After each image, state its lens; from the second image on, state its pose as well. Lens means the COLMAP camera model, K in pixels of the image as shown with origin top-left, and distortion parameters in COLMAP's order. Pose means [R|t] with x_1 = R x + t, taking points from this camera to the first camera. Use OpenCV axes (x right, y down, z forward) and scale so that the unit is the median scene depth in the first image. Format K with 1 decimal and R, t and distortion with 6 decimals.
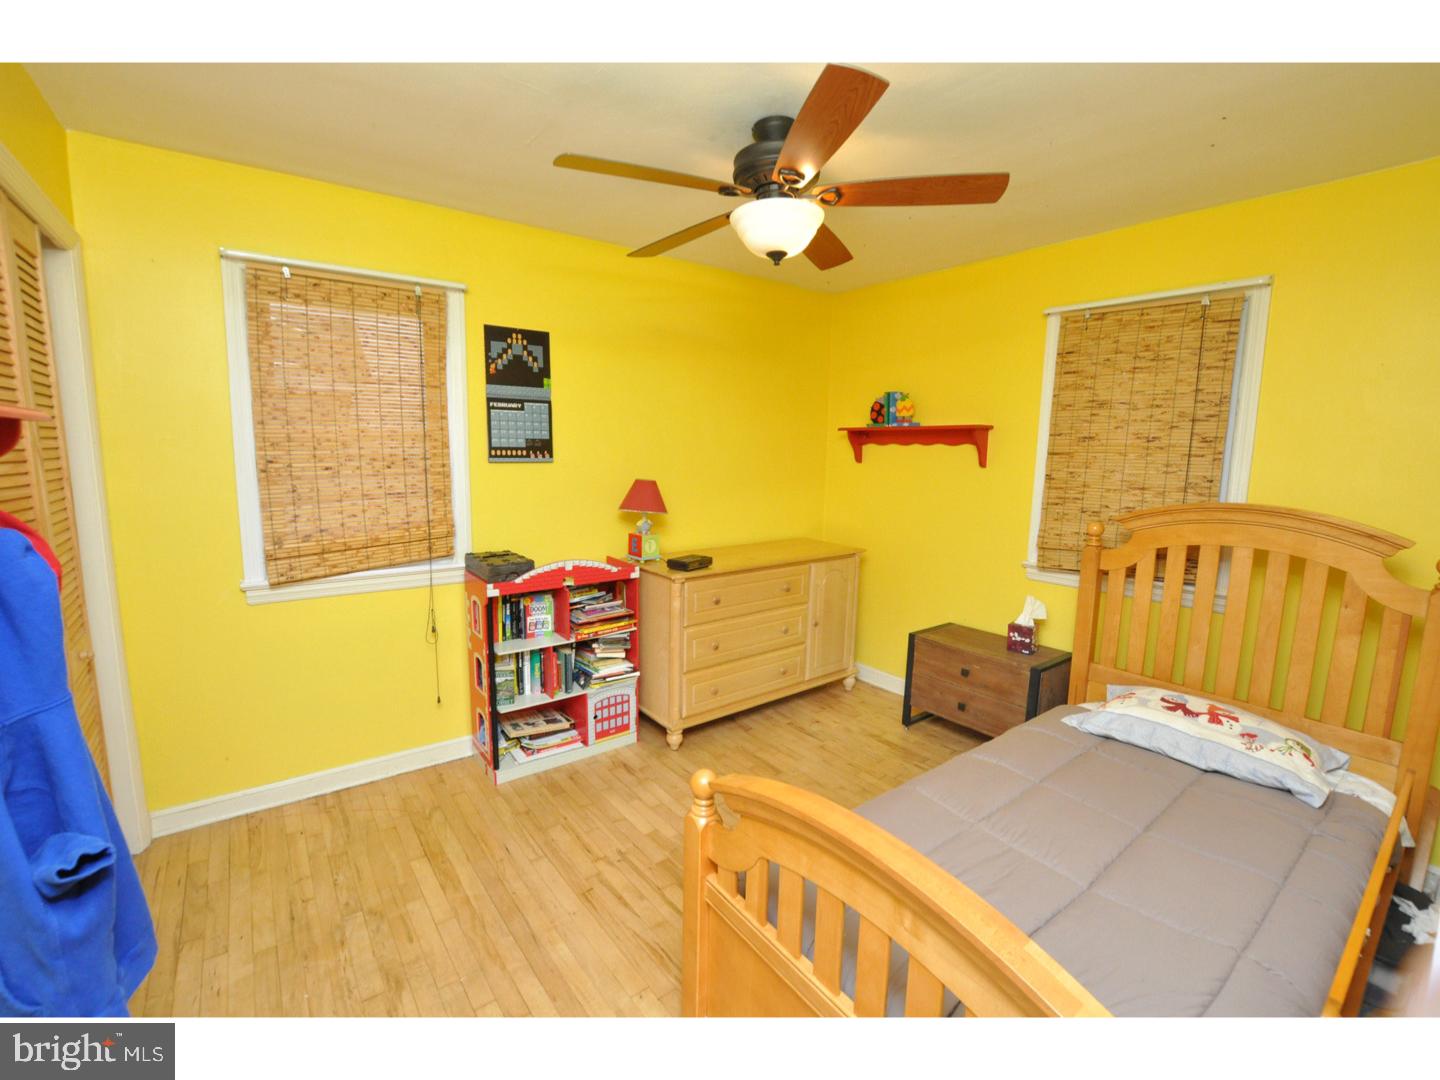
lens RADIAL K [[628.6, 0, 723.7], [0, 628.6, 535.7], [0, 0, 1]] dist [-0.003697, -0.000322]
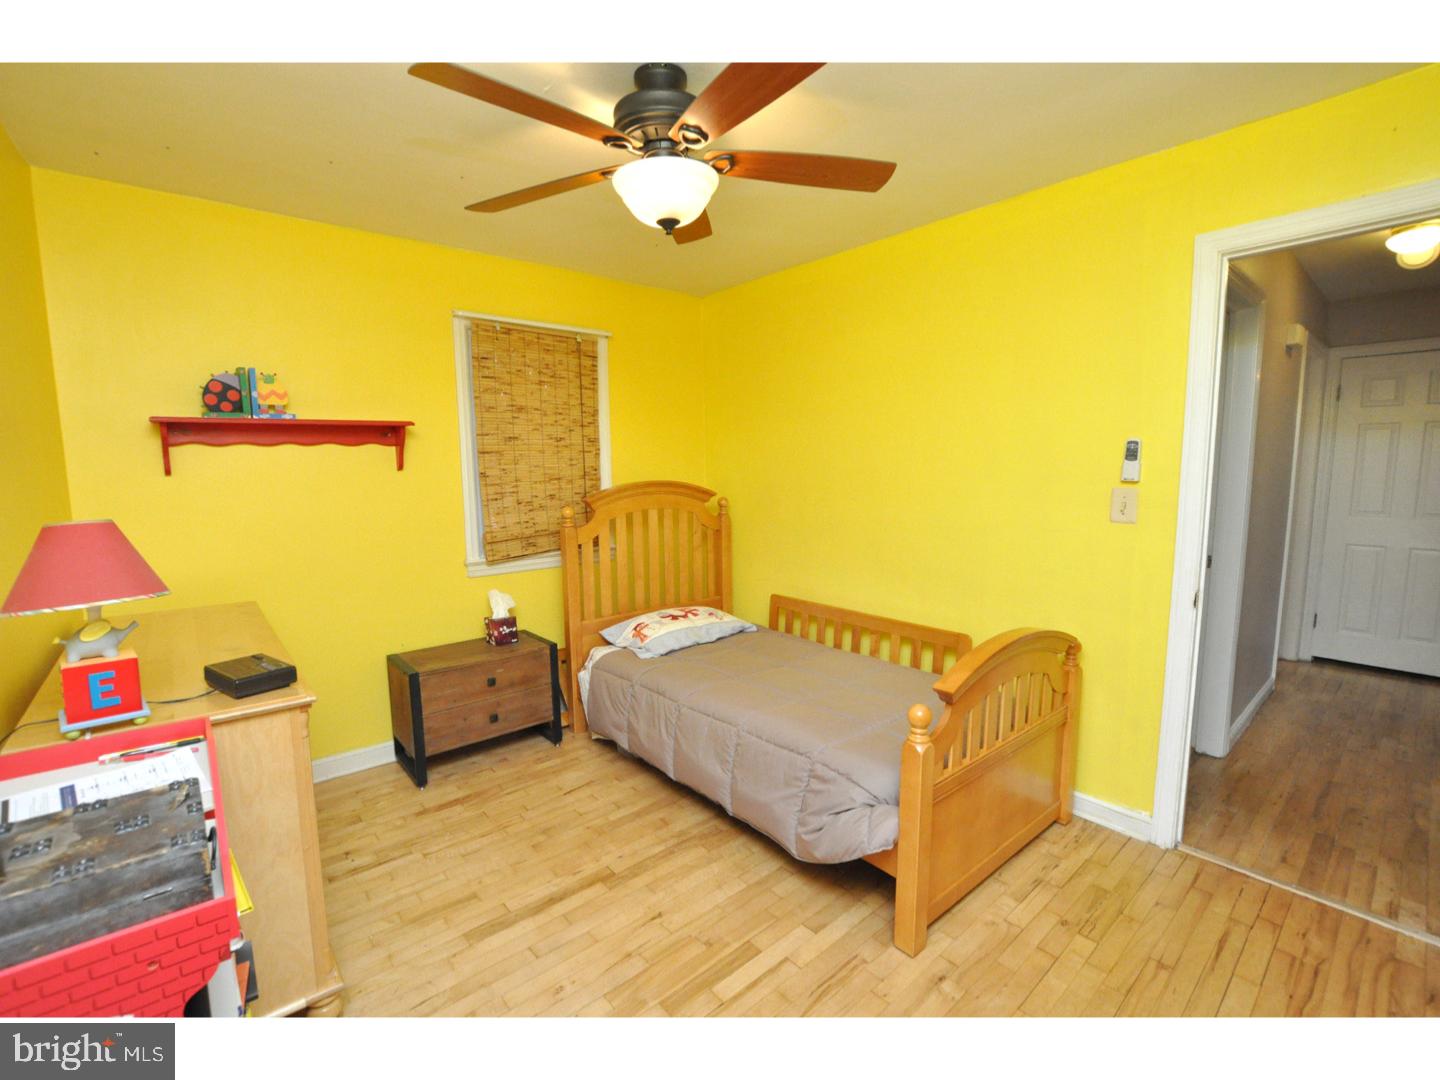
lens RADIAL K [[631.7, 0, 724.6], [0, 631.7, 541.2], [0, 0, 1]] dist [-0.033158, 0.004650]
pose [[-0.040440, -0.139445, 0.989404, -0.579034], [0.151887, 0.977848, 0.144025, -0.079602], [-0.987570, 0.156102, -0.018364, 0.677111]]
